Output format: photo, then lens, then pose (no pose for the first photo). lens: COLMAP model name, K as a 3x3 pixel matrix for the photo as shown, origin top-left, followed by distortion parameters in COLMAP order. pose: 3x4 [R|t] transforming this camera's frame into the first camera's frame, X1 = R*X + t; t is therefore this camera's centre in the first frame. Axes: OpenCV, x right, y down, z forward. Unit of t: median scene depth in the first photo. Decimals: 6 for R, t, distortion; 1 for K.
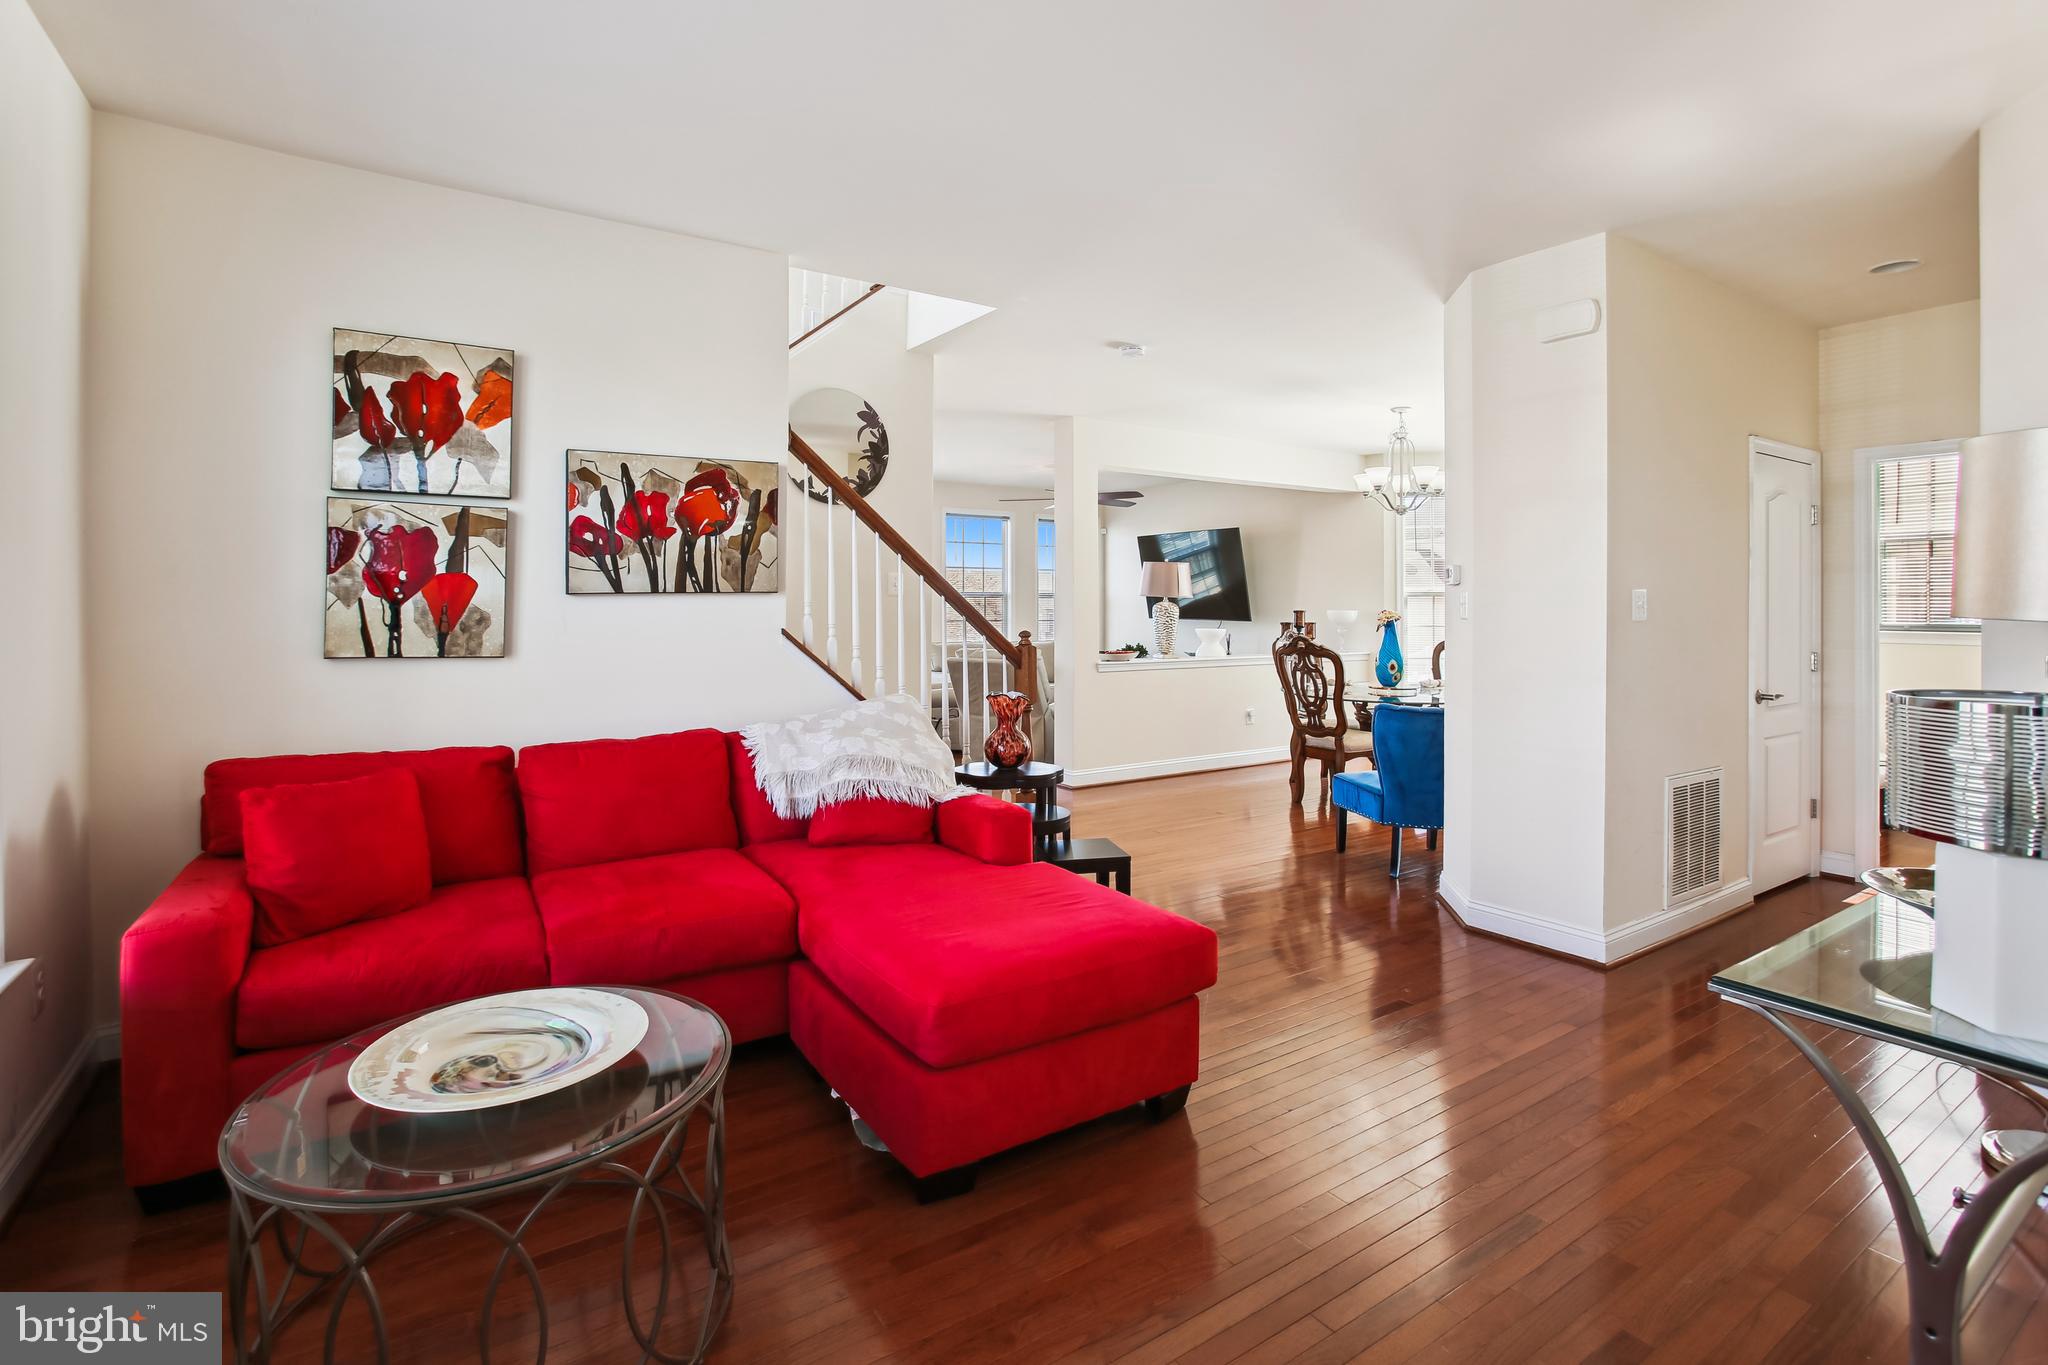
lens RADIAL K [[985.3, 0, 1020.4], [0, 985.3, 623.2], [0, 0, 1]] dist [-0.001229, 0.000363]
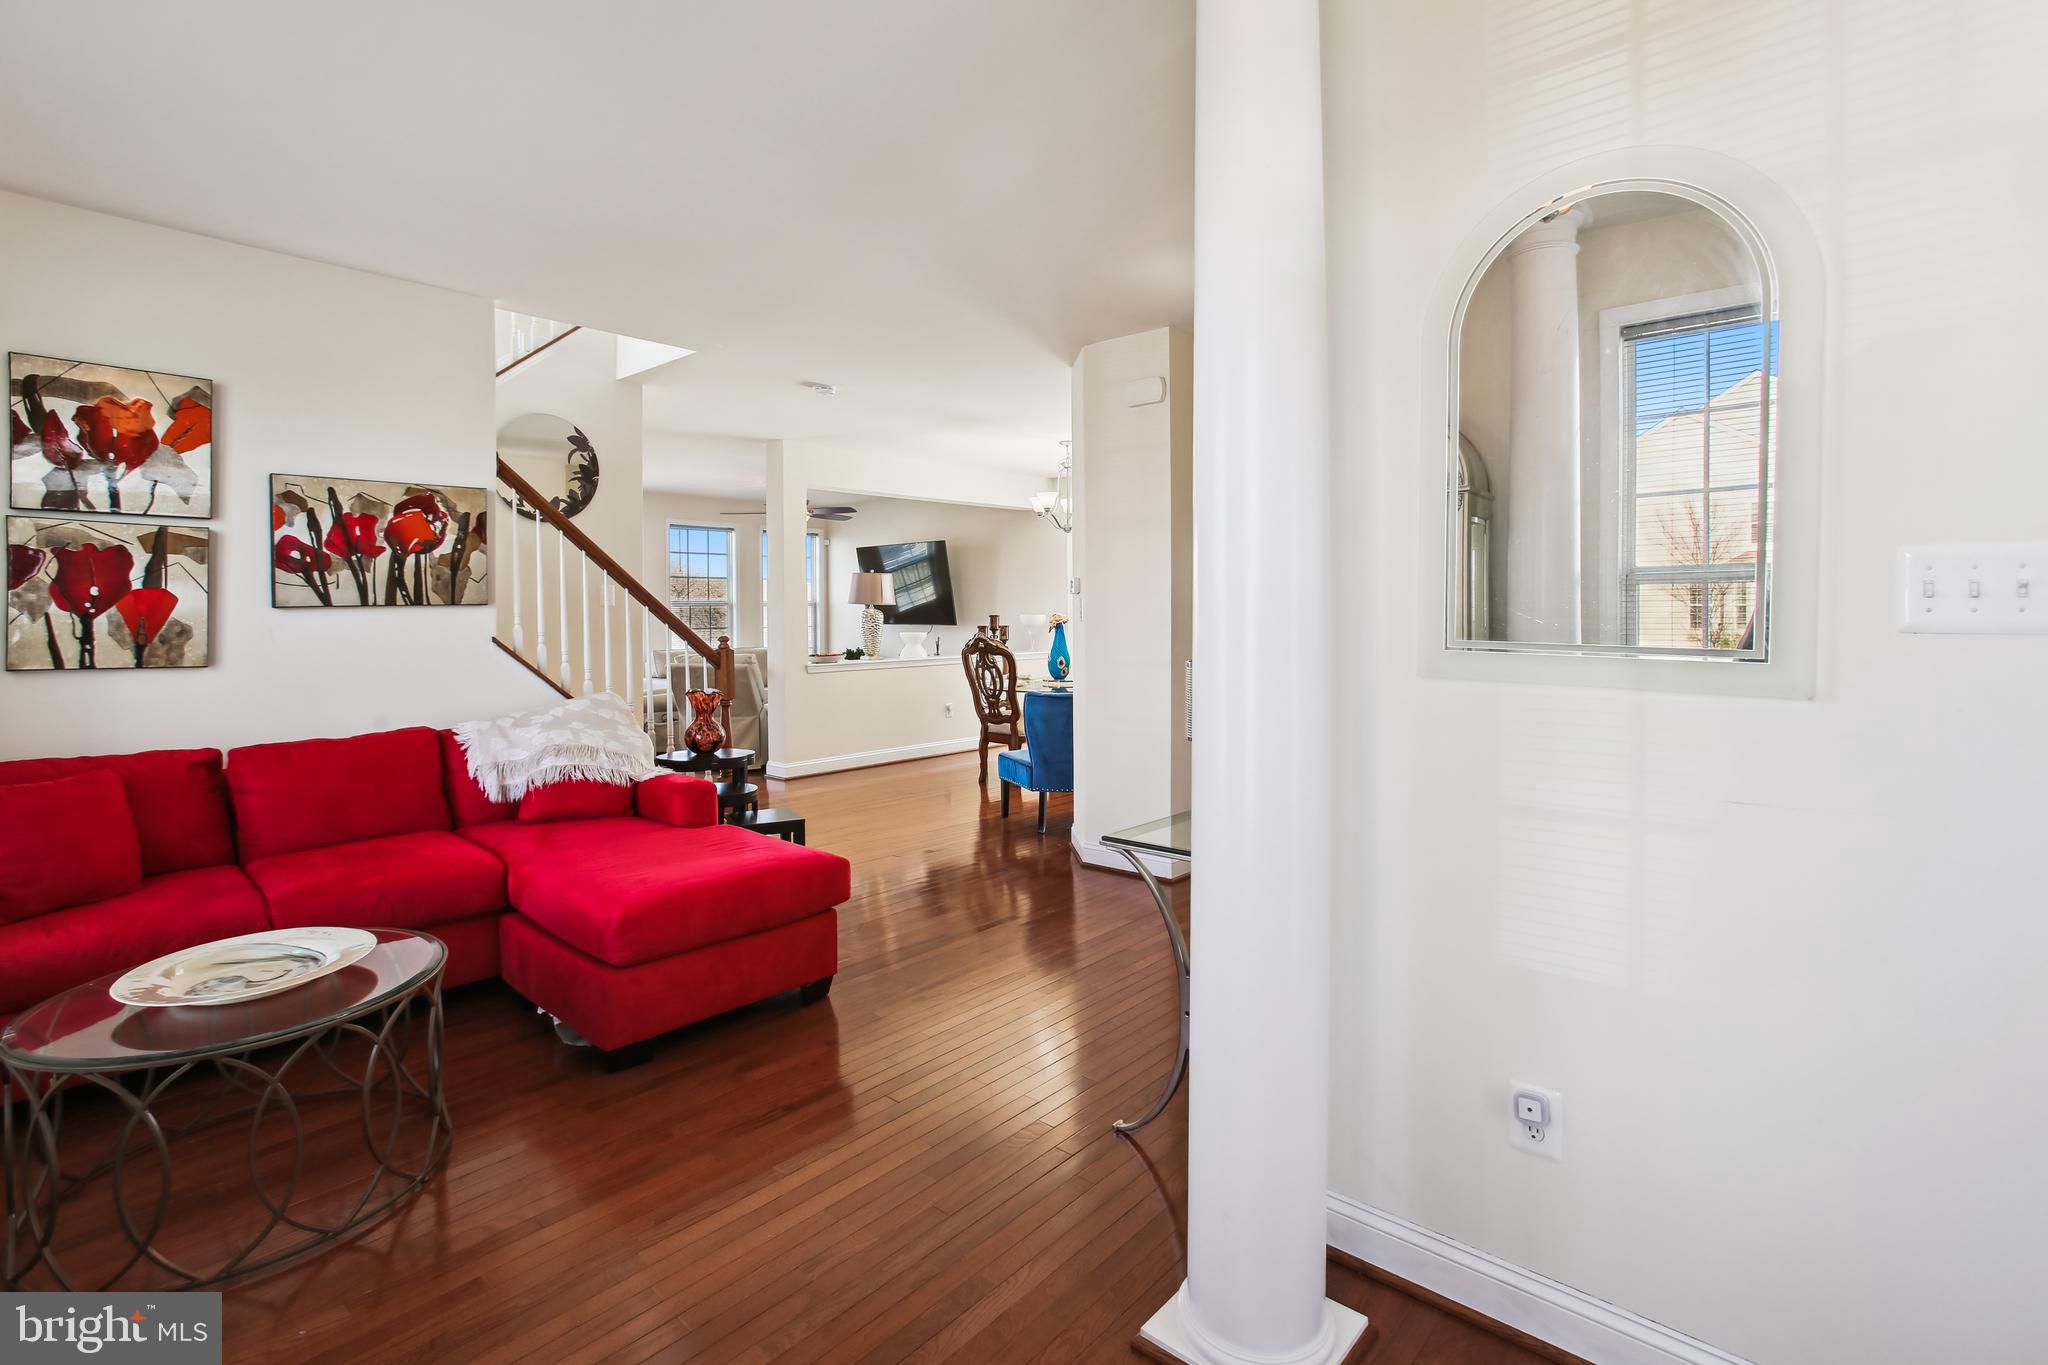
lens RADIAL K [[980.4, 0, 994.8], [0, 980.4, 630.3], [0, 0, 1]] dist [-0.002354, 0.012882]
pose [[0.973577, -0.012603, 0.228013, 0.063373], [0.012200, 0.999921, 0.003178, 0.001772], [-0.228035, -0.000312, 0.973653, -0.226536]]
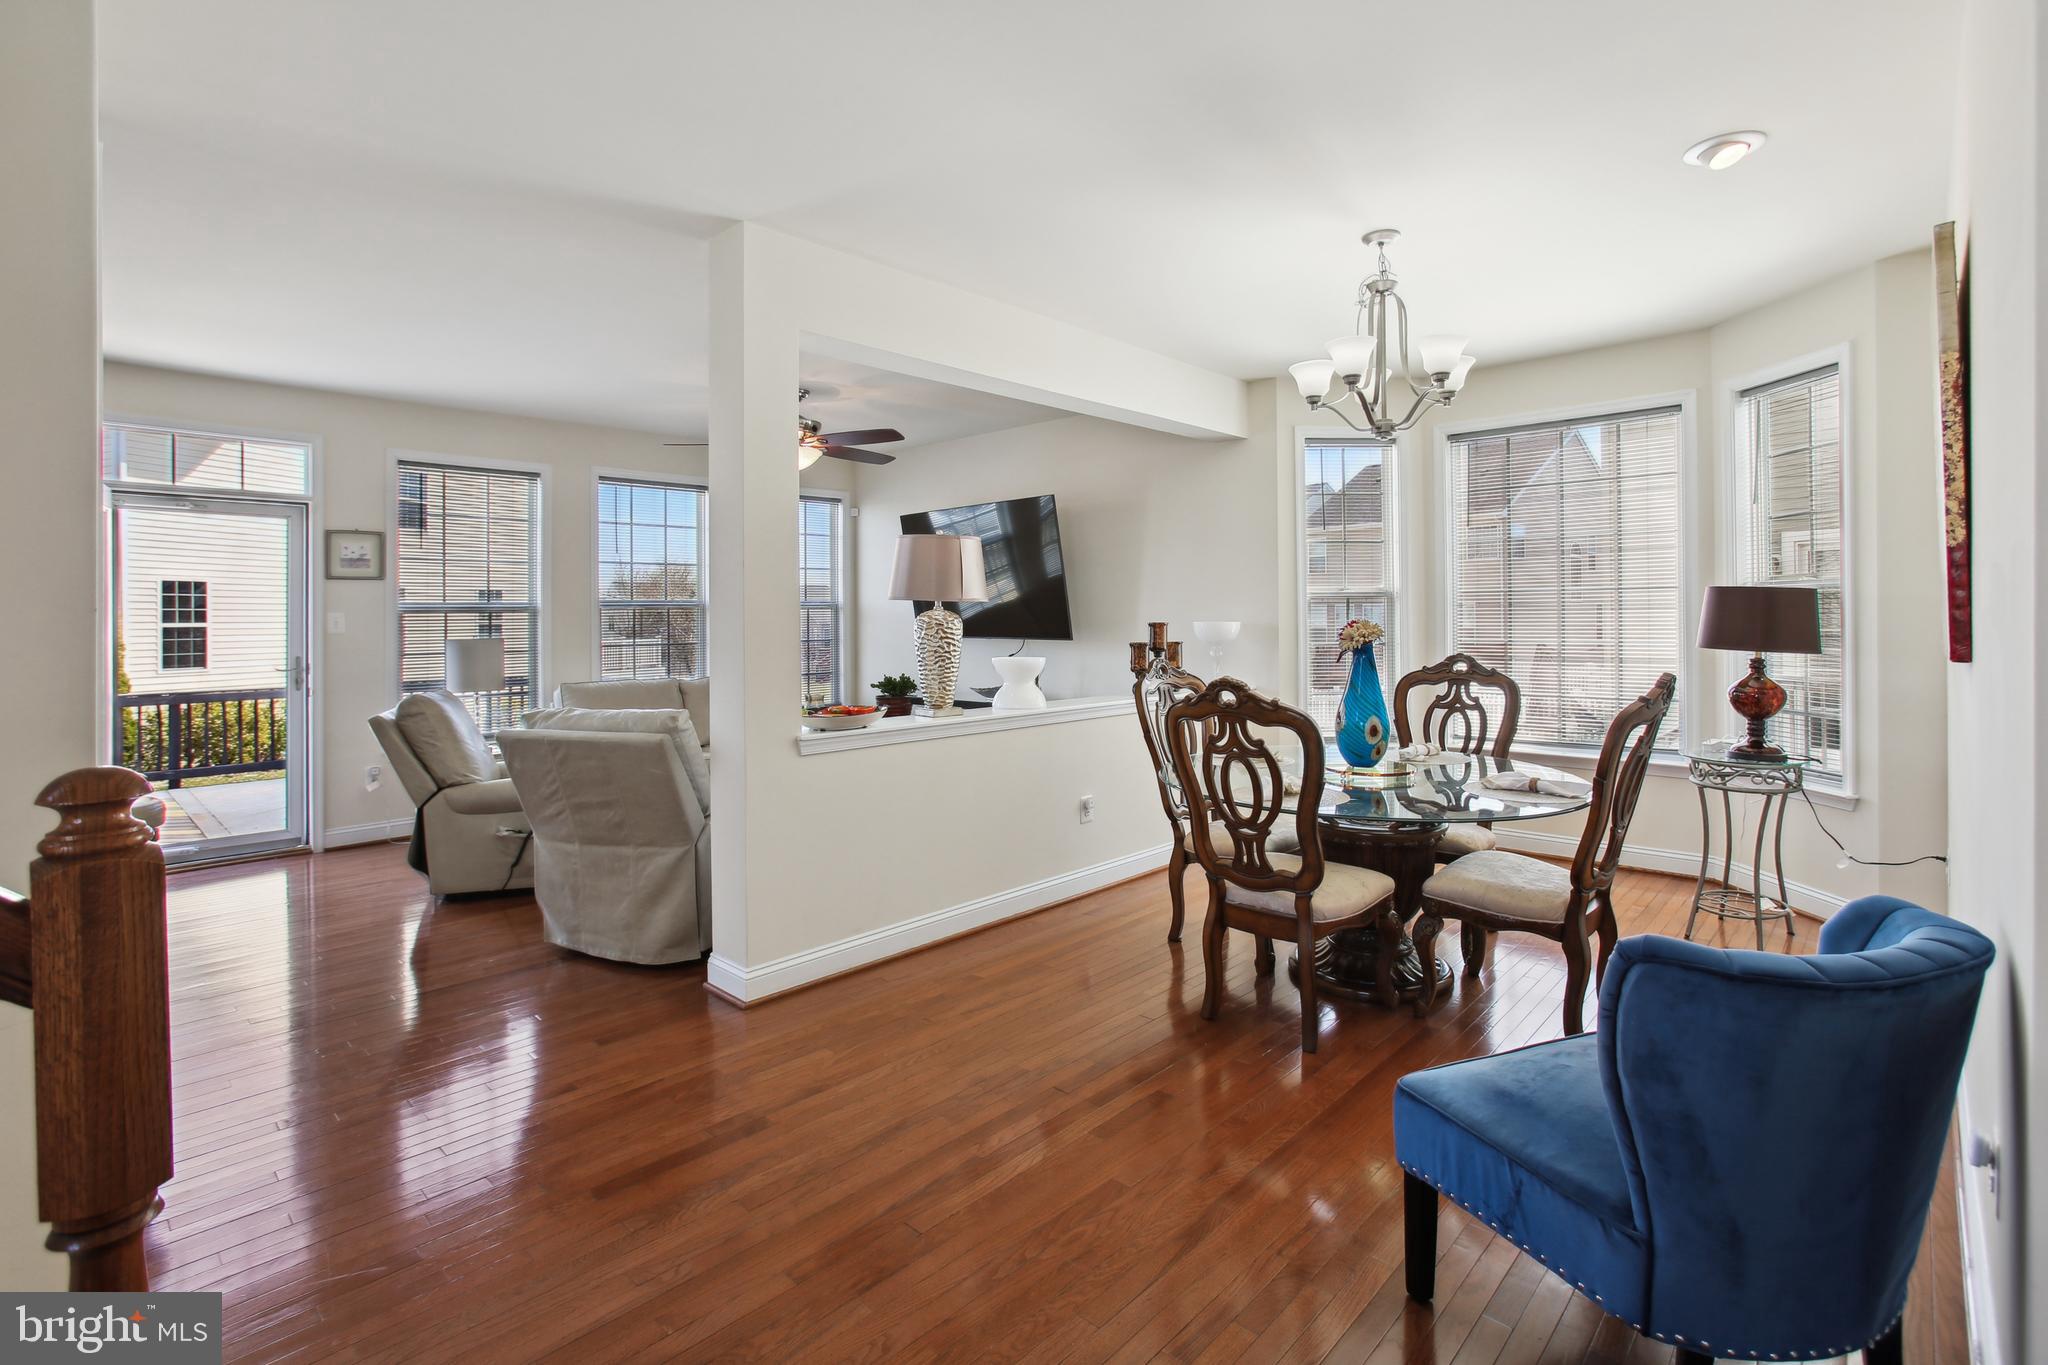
lens RADIAL K [[995.3, 0, 1021.0], [0, 995.3, 612.4], [0, 0, 1]] dist [0.000229, -0.000219]
pose [[0.976059, -0.009263, 0.217307, 0.155033], [0.014564, 0.999634, -0.022808, -0.015463], [-0.217017, 0.025427, 0.975837, 0.975050]]
